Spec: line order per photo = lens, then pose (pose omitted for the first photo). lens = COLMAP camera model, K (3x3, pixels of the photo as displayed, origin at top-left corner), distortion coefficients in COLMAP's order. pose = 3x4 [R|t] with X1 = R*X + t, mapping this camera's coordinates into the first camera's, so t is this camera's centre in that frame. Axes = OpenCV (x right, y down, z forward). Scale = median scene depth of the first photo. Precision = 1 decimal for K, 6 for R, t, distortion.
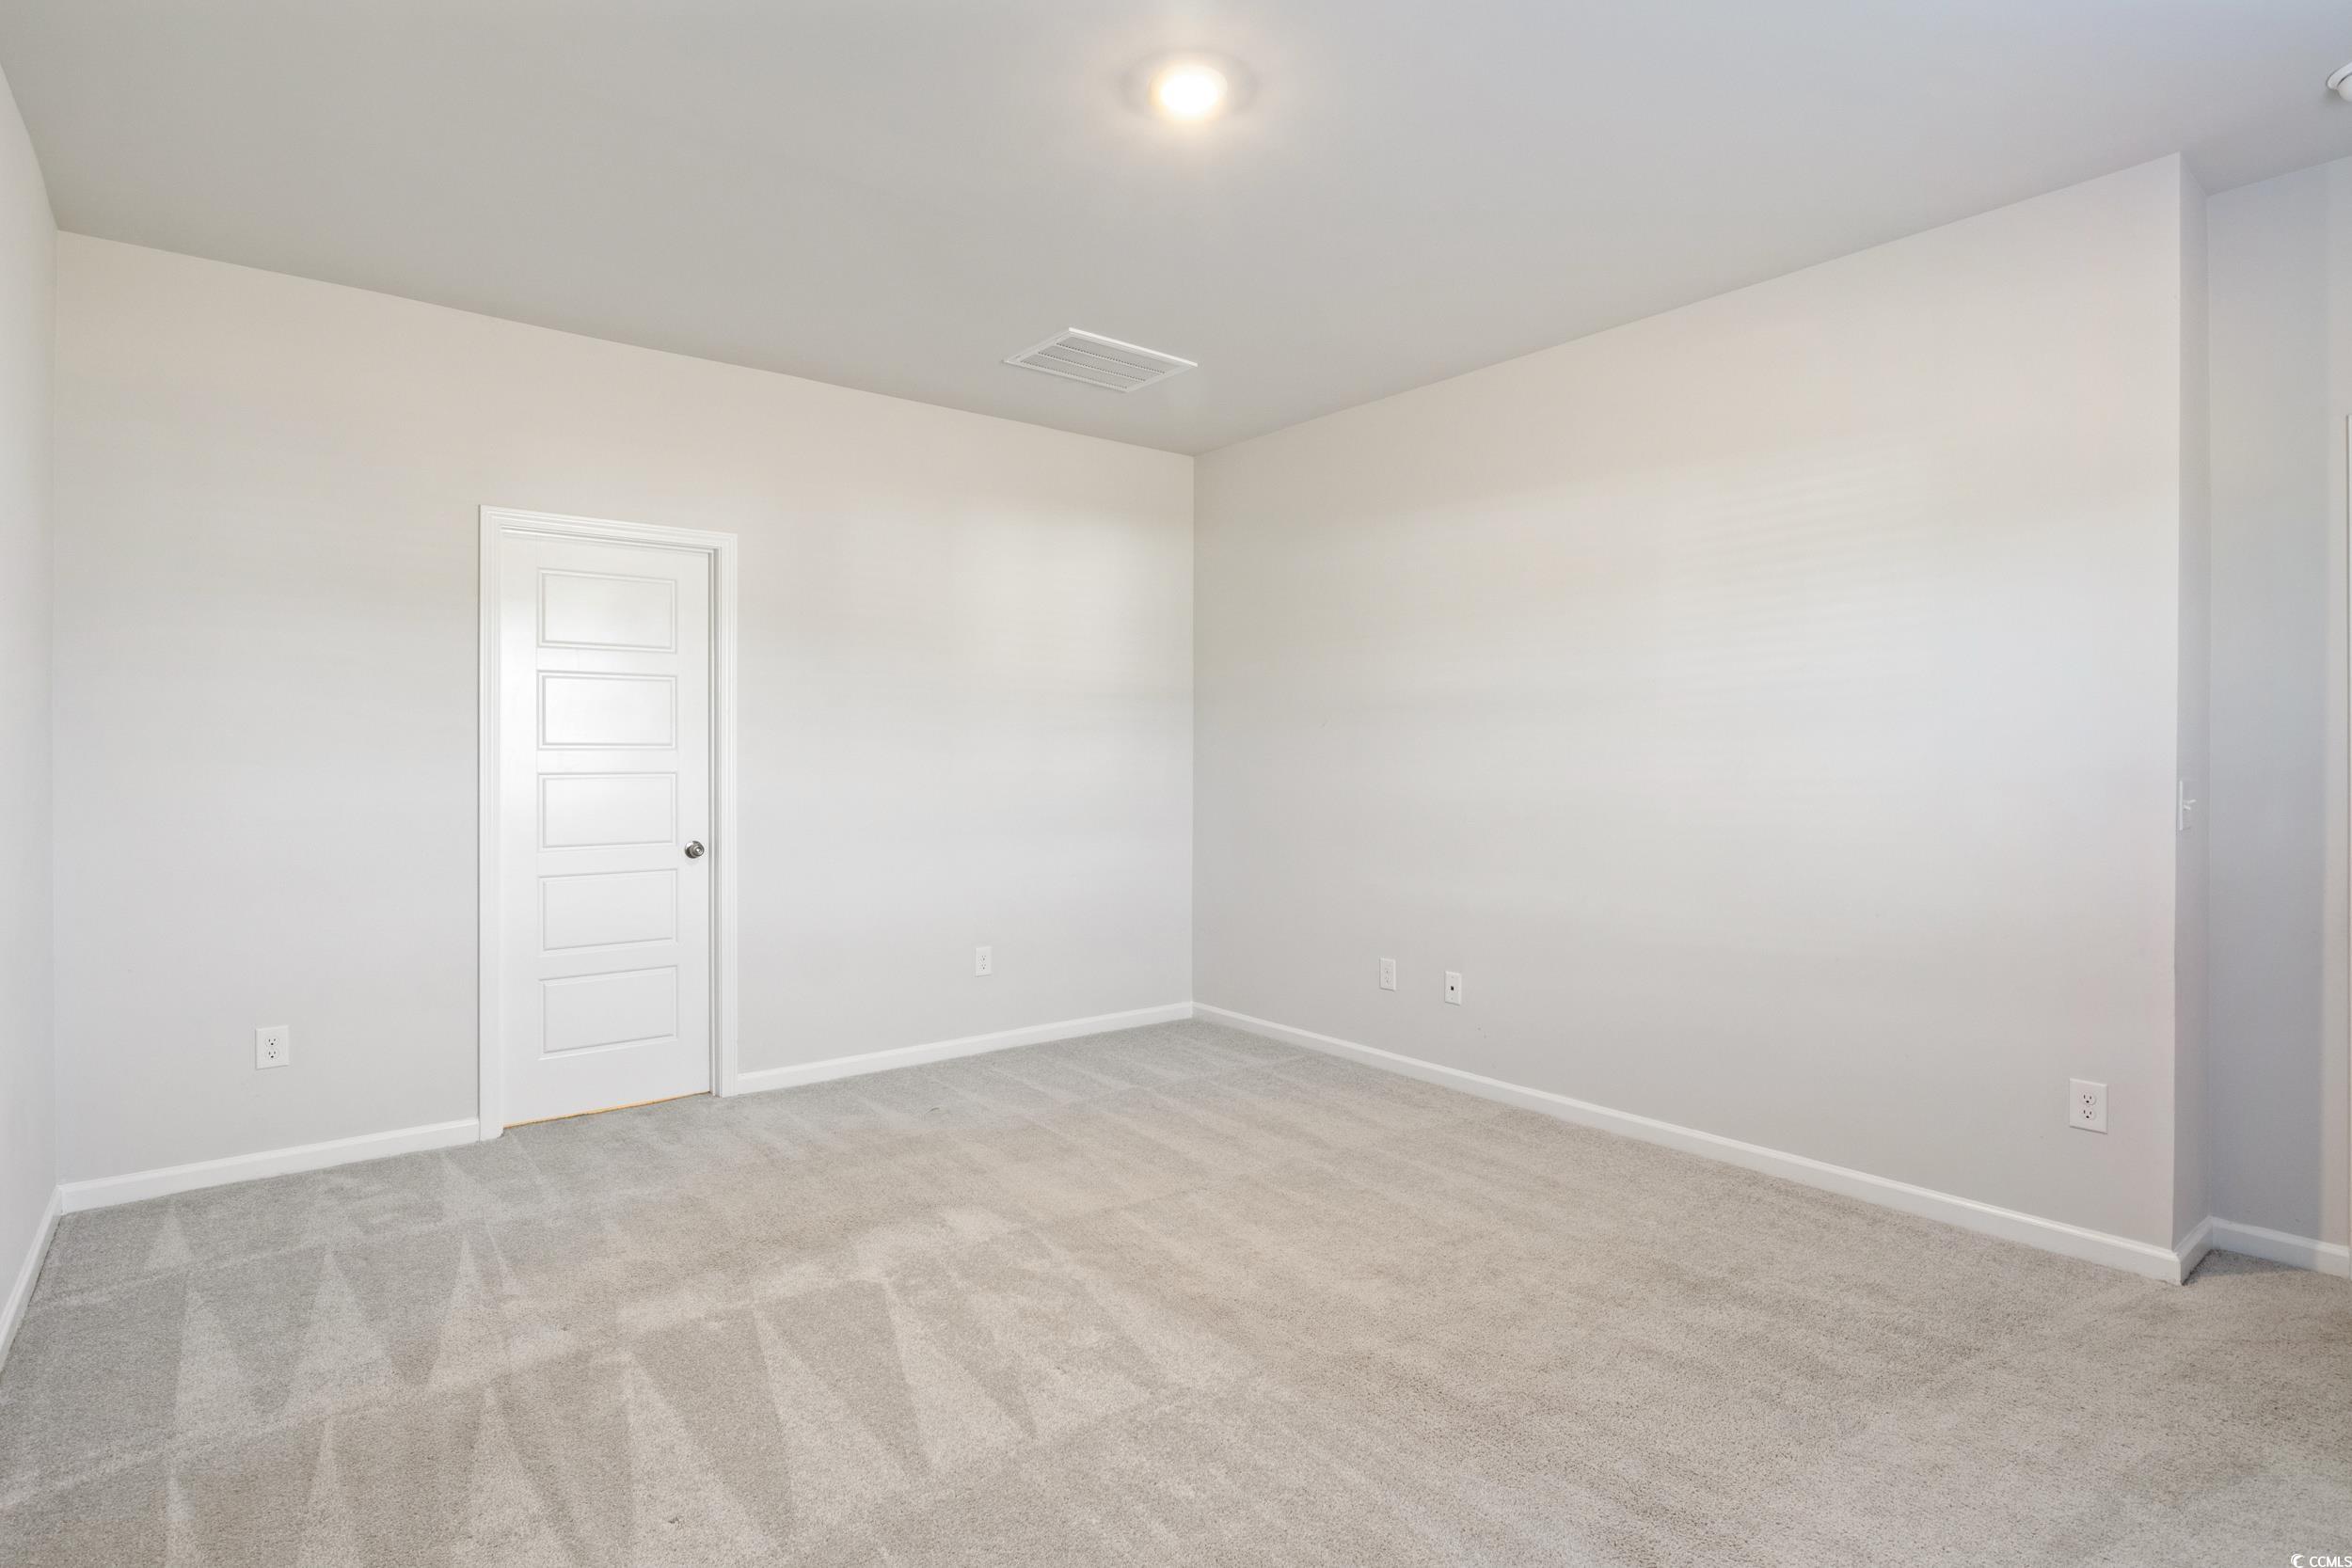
lens RADIAL K [[1179.7, 0, 1183.7], [0, 1179.7, 770.4], [0, 0, 1]] dist [-0.007506, -0.000189]
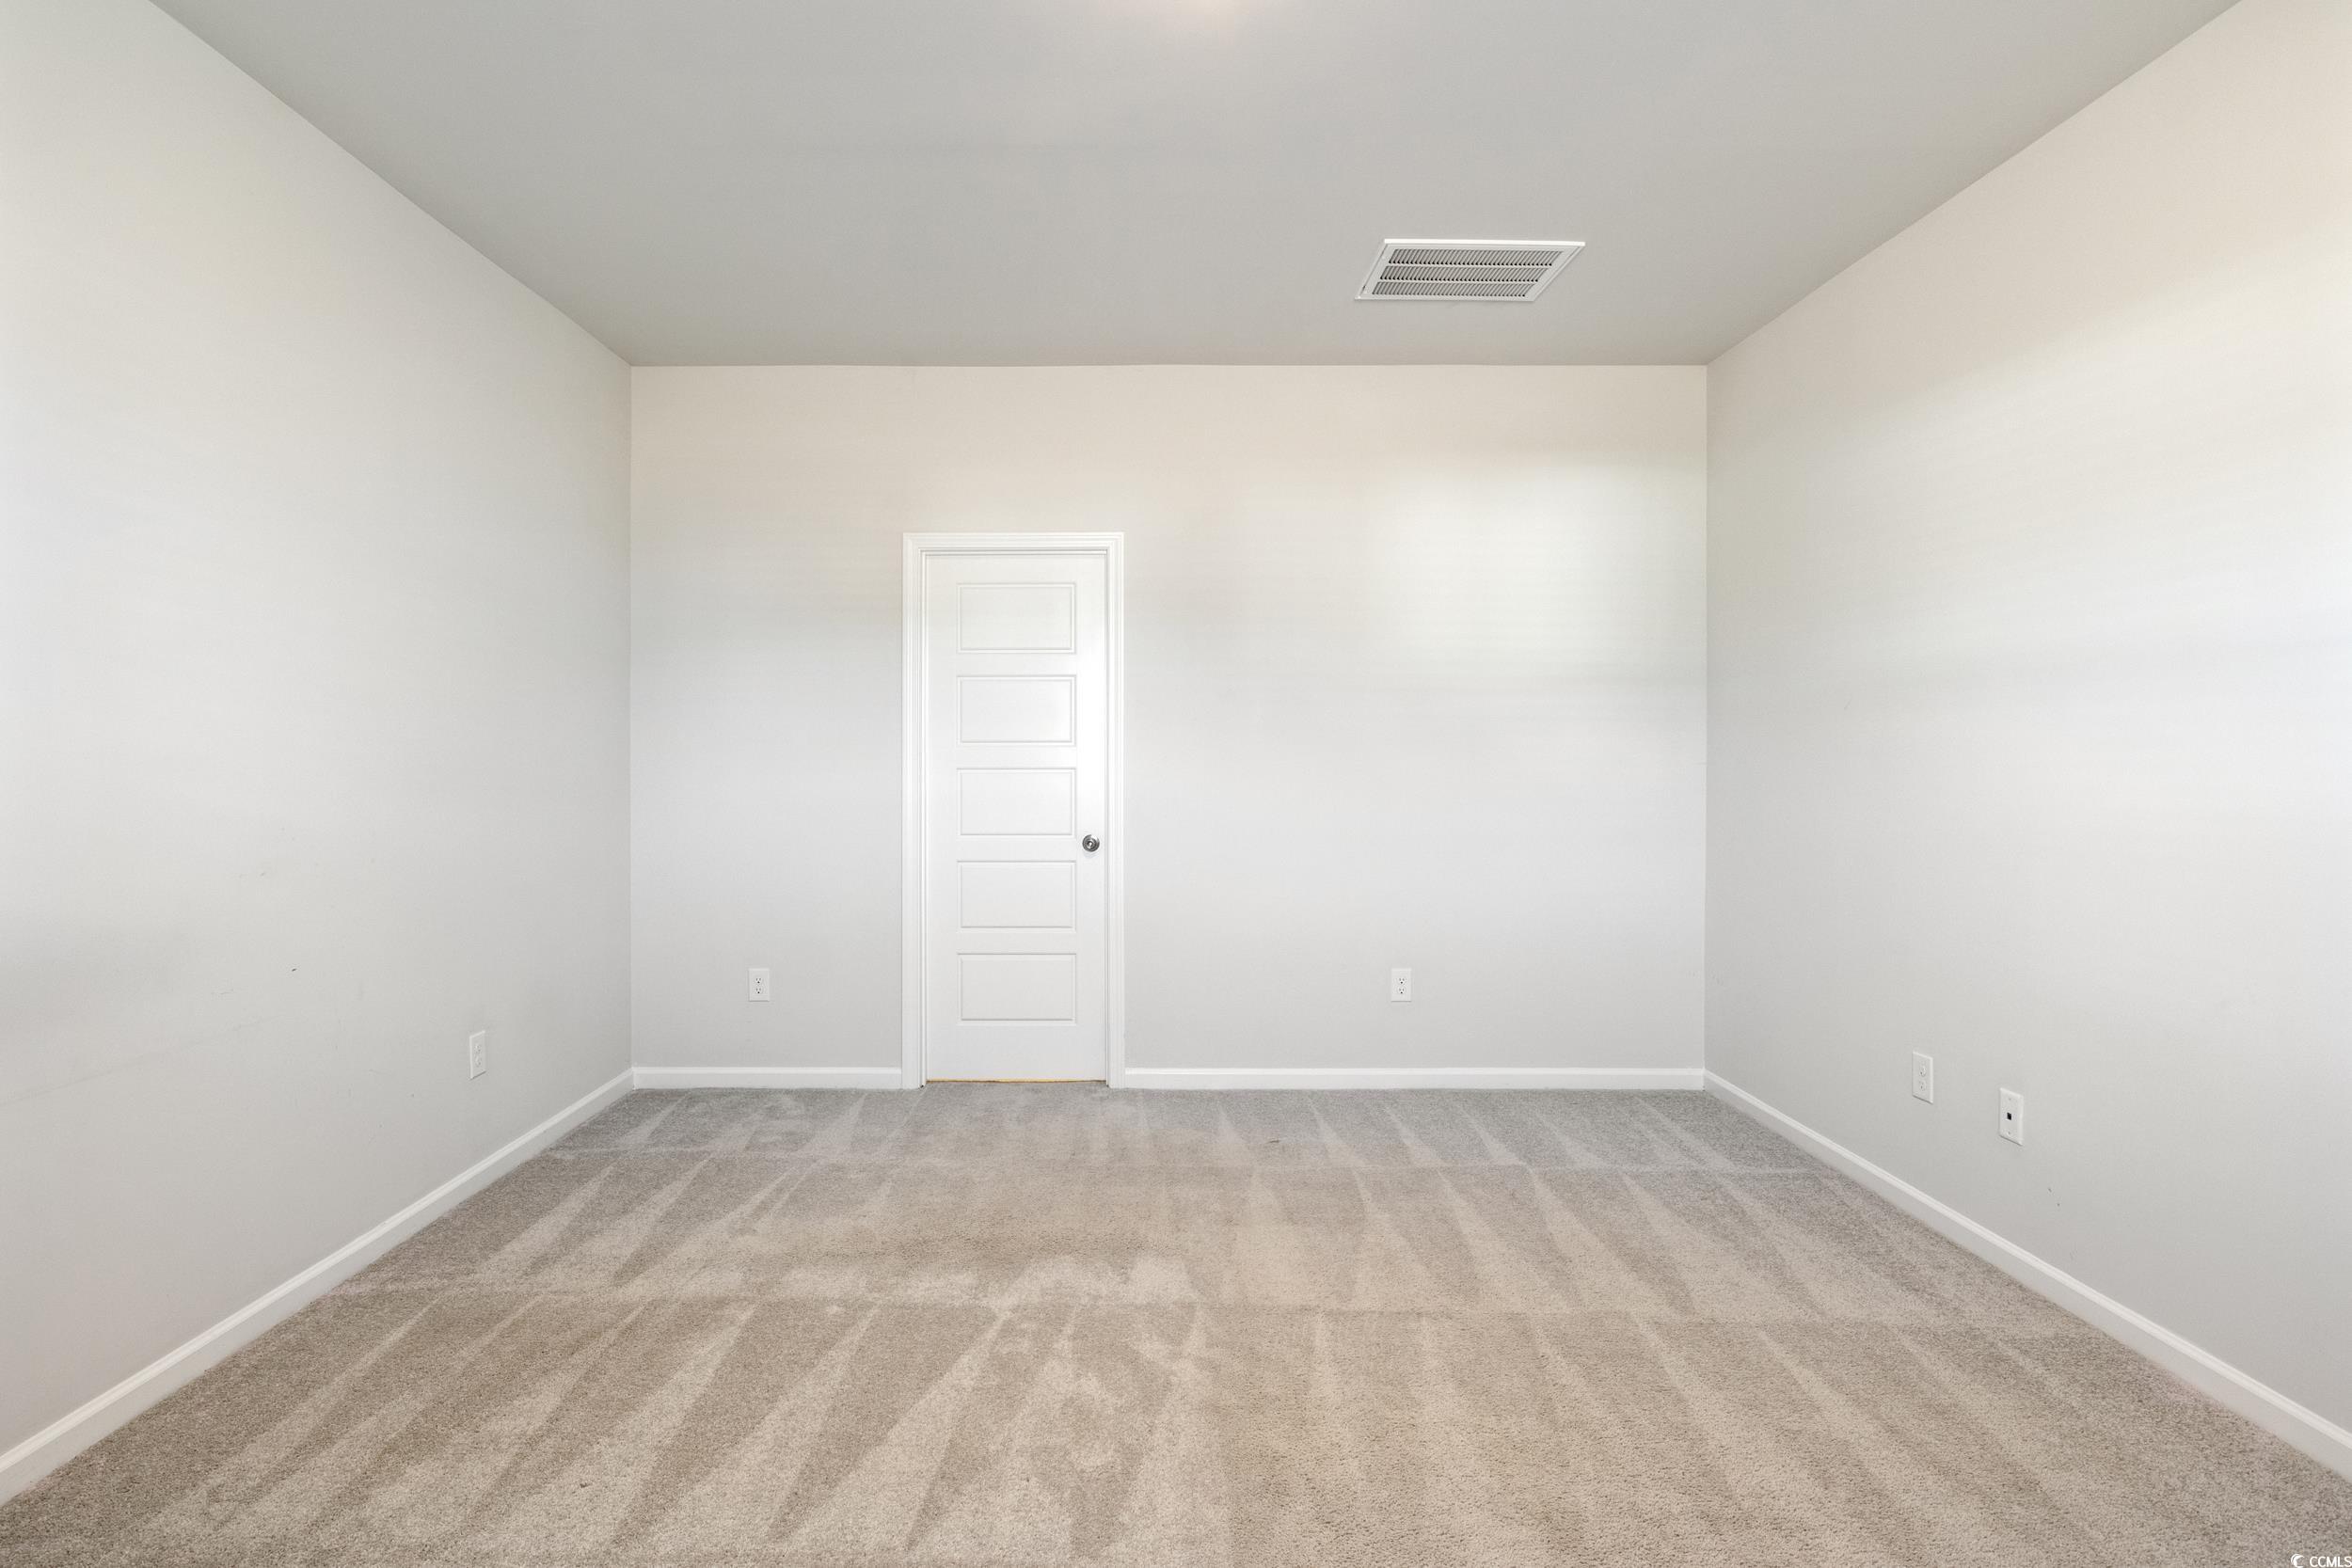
lens RADIAL K [[1179.7, 0, 1148.6], [0, 1179.7, 769.3], [0, 0, 1]] dist [-0.007506, -0.000189]
pose [[0.782335, 0.007835, -0.622809, 0.332247], [-0.007598, 0.999967, 0.003036, -0.001196], [0.622812, 0.002357, 0.782368, 0.276023]]
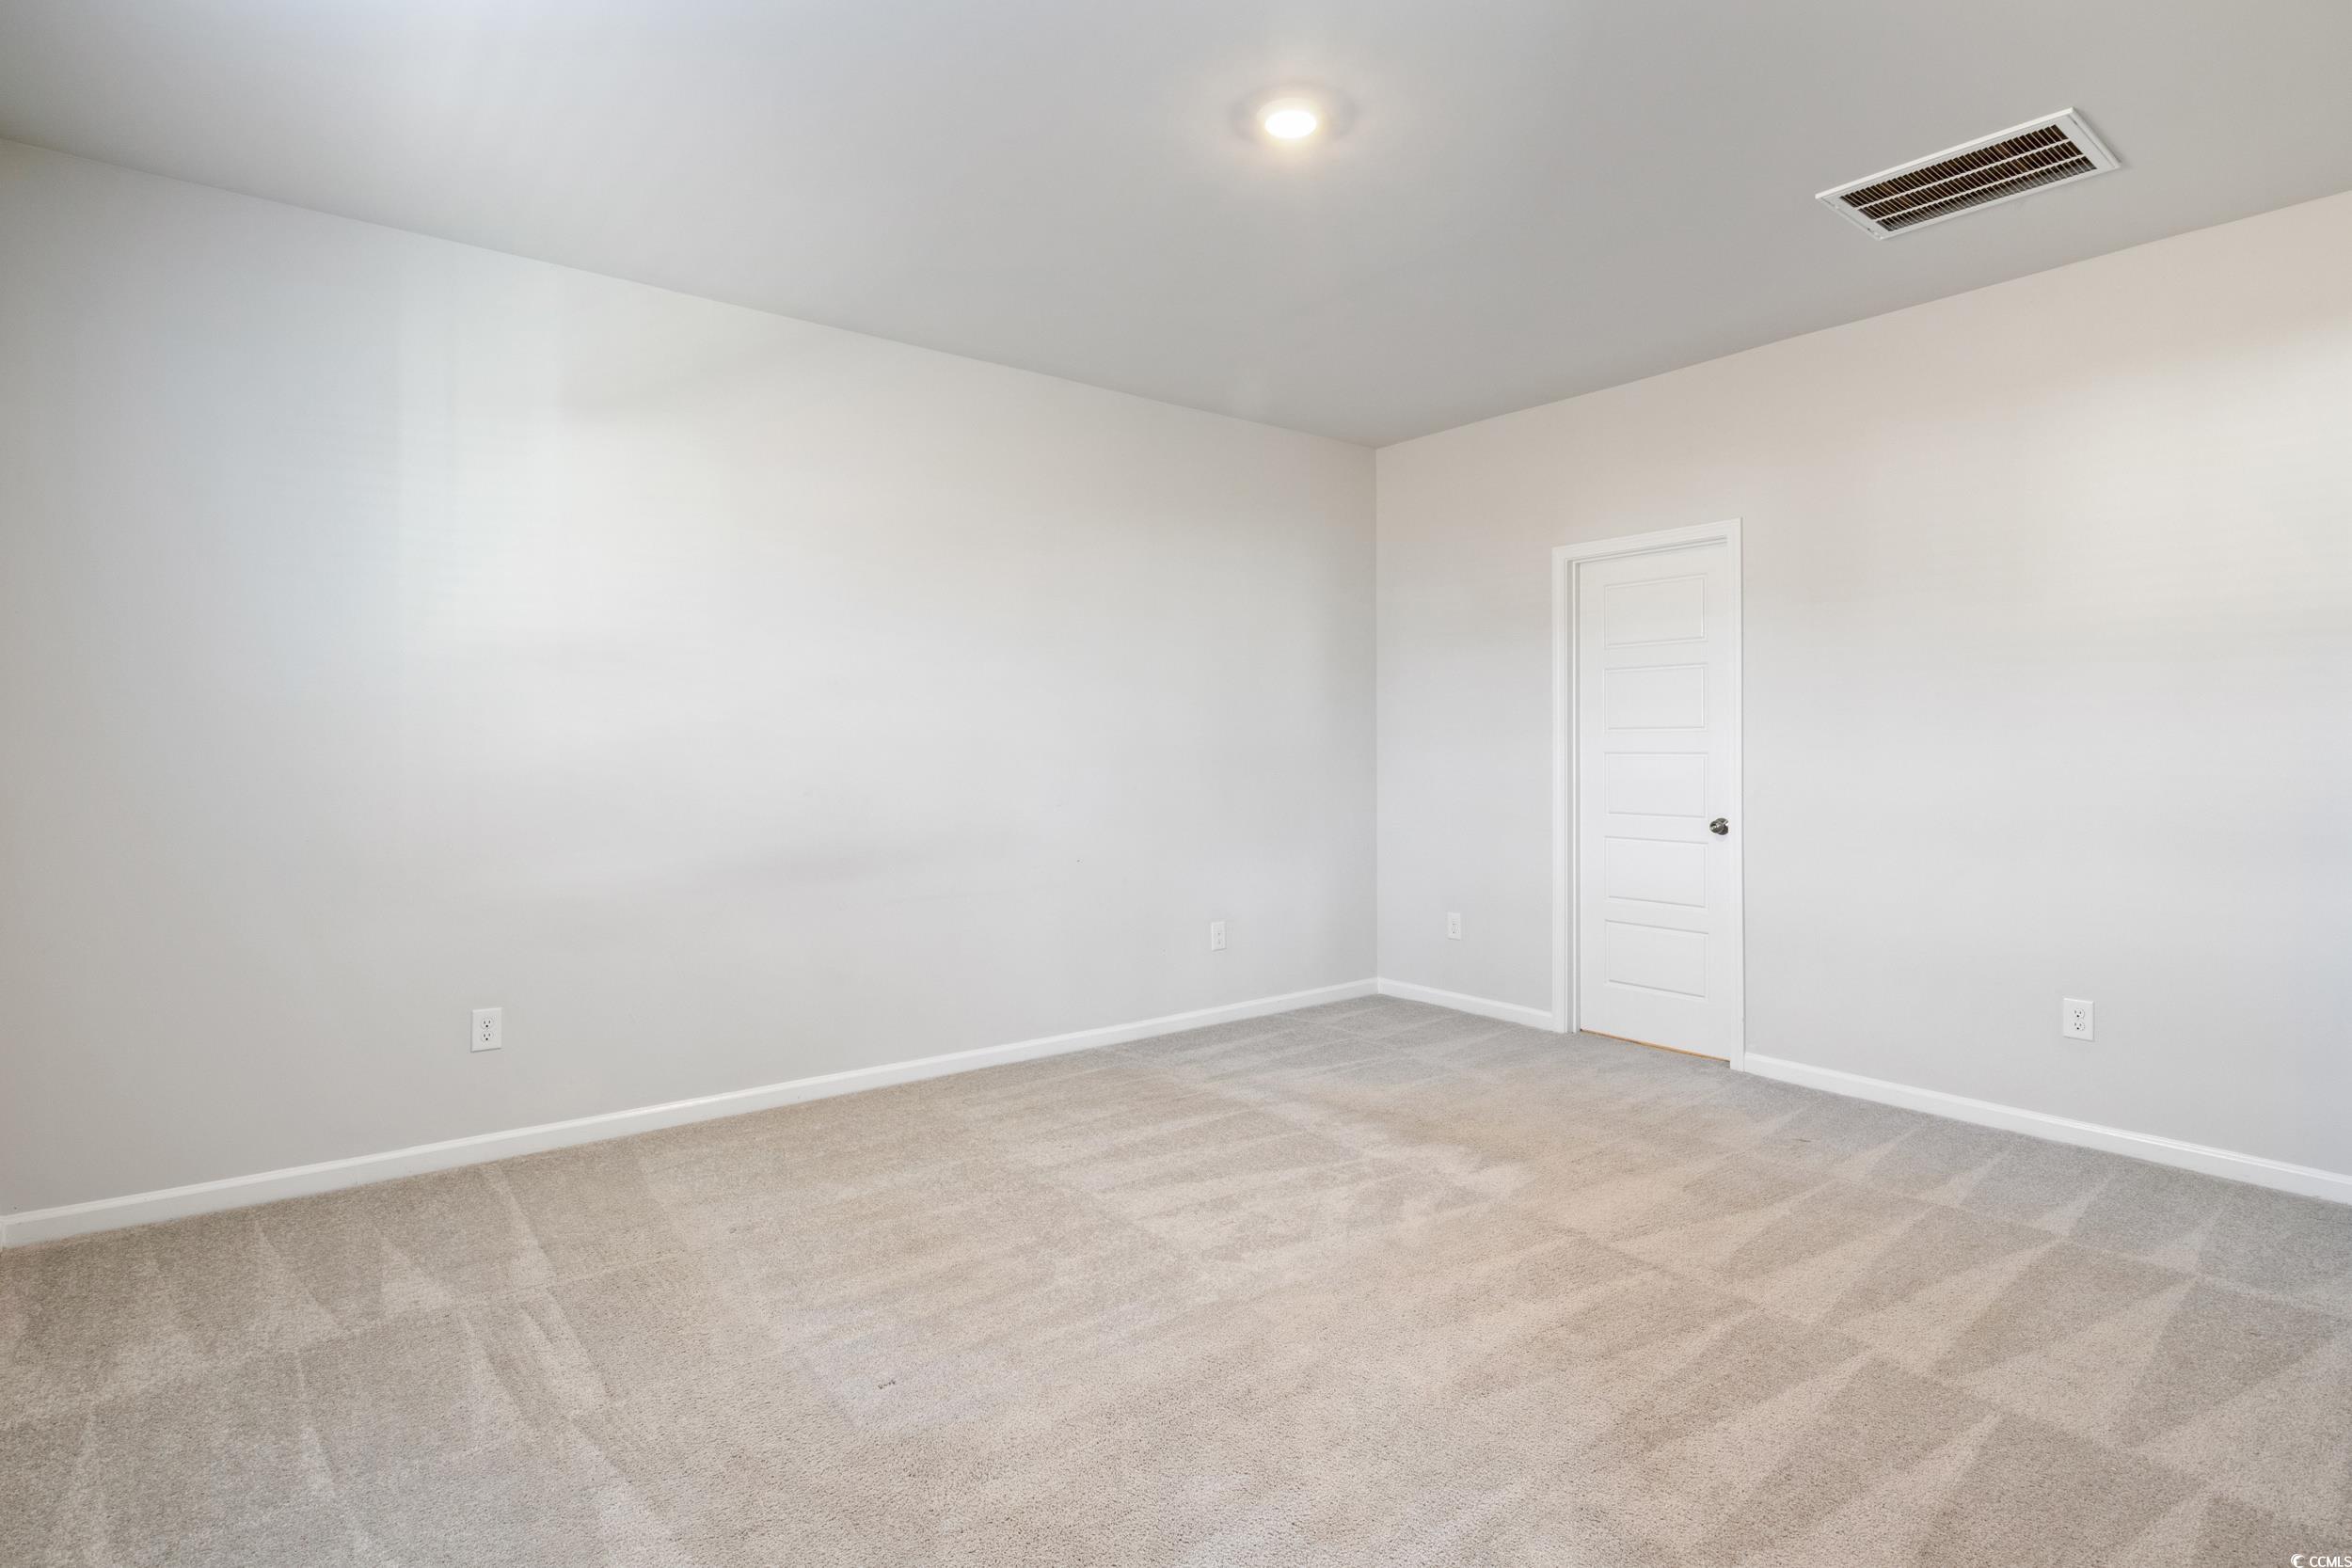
lens RADIAL K [[1179.7, 0, 1184.2], [0, 1179.7, 766.8], [0, 0, 1]] dist [-0.007506, -0.000189]
pose [[-0.010049, 0.018904, -0.999771, 0.794321], [-0.007637, 0.999791, 0.018982, -0.002778], [0.999920, 0.007826, -0.009902, 0.661587]]
